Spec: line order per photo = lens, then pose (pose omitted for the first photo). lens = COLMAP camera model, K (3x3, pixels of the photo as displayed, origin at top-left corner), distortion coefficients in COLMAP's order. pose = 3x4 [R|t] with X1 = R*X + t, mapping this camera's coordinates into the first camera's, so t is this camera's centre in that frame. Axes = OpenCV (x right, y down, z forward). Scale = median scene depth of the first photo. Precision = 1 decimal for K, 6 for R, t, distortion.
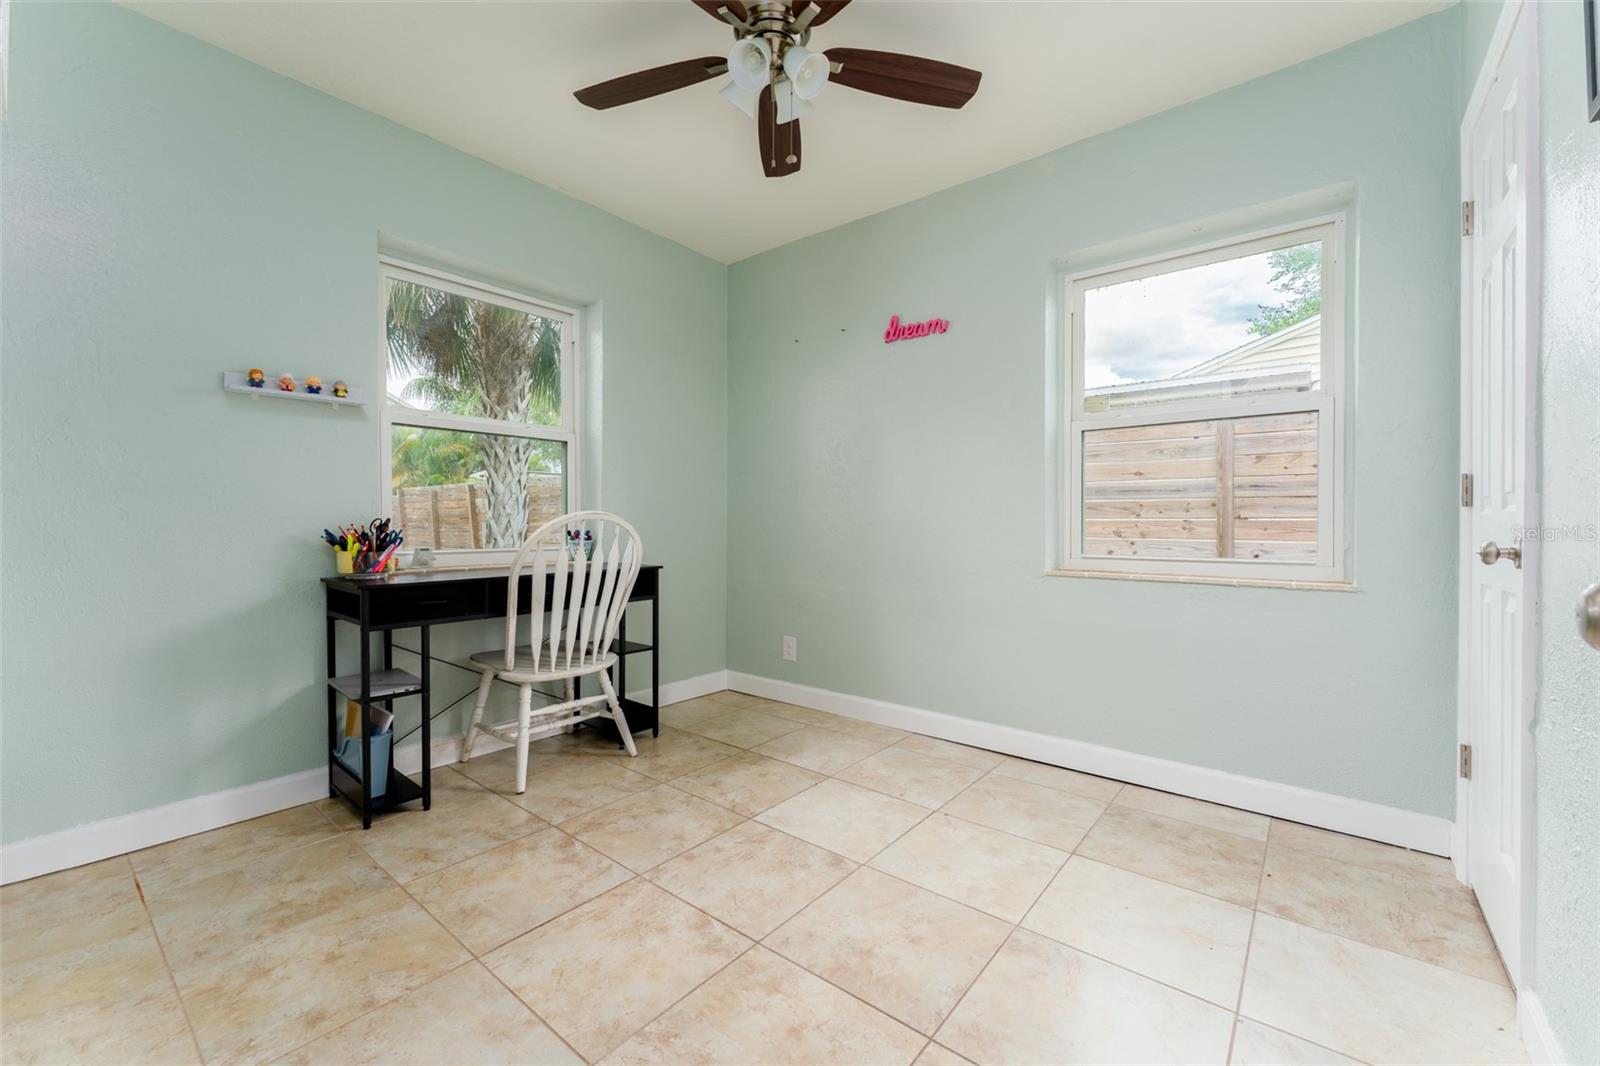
lens RADIAL K [[648.6, 0, 800.6], [0, 648.6, 517.5], [0, 0, 1]] dist [-0.001465, -0.000139]
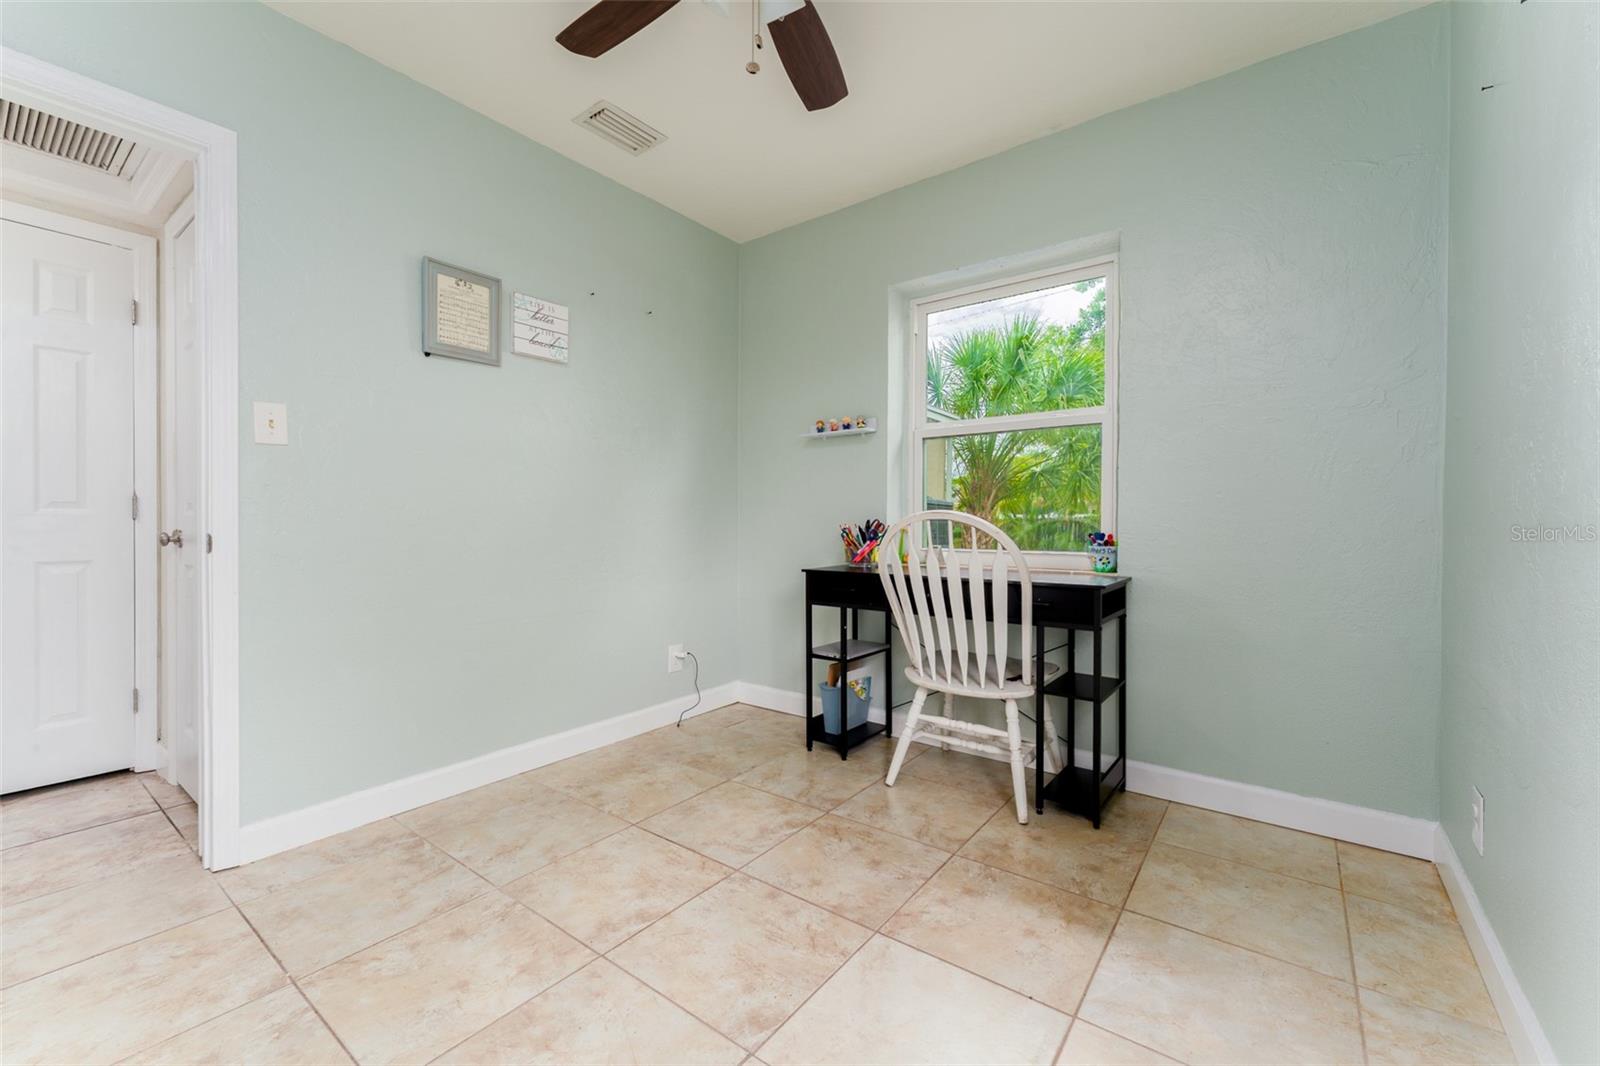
lens RADIAL K [[648.6, 0, 800.6], [0, 648.6, 517.5], [0, 0, 1]] dist [-0.001465, -0.000139]
pose [[0.037297, -0.005584, -0.999289, 0.664981], [0.005540, 0.999970, -0.005381, 0.003126], [0.999289, -0.005336, 0.037327, 0.913274]]
